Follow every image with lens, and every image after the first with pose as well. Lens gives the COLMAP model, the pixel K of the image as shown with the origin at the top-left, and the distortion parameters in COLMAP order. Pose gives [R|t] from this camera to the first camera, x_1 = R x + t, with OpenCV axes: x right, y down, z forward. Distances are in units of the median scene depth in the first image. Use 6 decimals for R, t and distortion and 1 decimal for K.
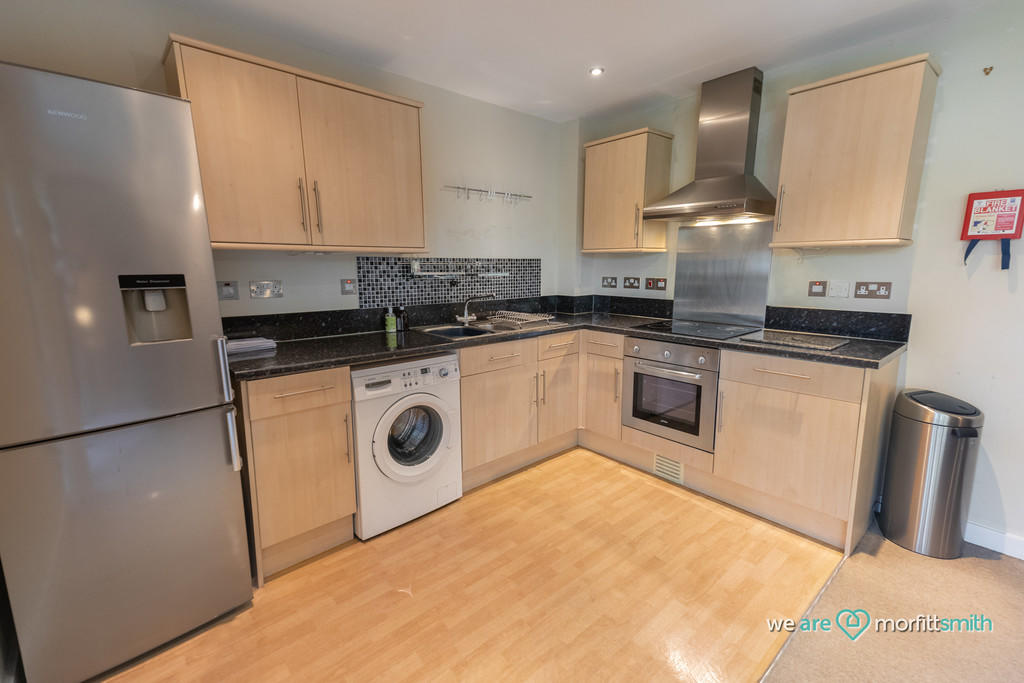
lens RADIAL K [[450.0, 0, 512.0], [0, 450.0, 341.5], [0, 0, 1]] dist [0.034599, -0.000116]
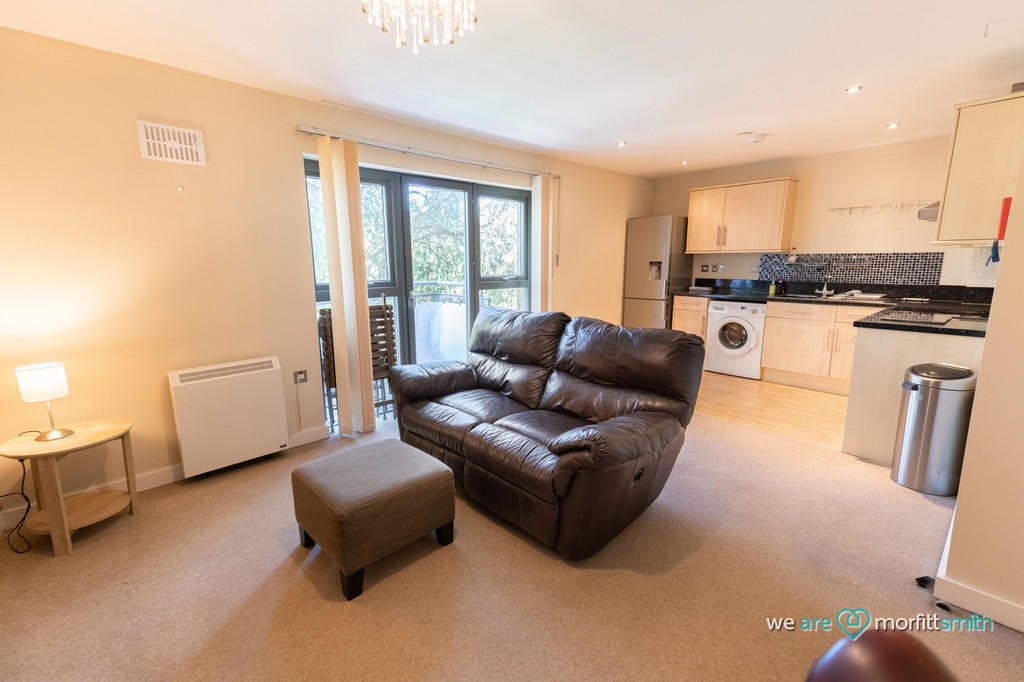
lens RADIAL K [[450.0, 0, 512.0], [0, 450.0, 341.0], [0, 0, 1]] dist [0.034599, -0.000116]
pose [[0.060091, 0.190453, -0.979856, 1.659261], [-0.167984, 0.969559, 0.178149, 0.015369], [0.983957, 0.153895, 0.090255, -0.228722]]
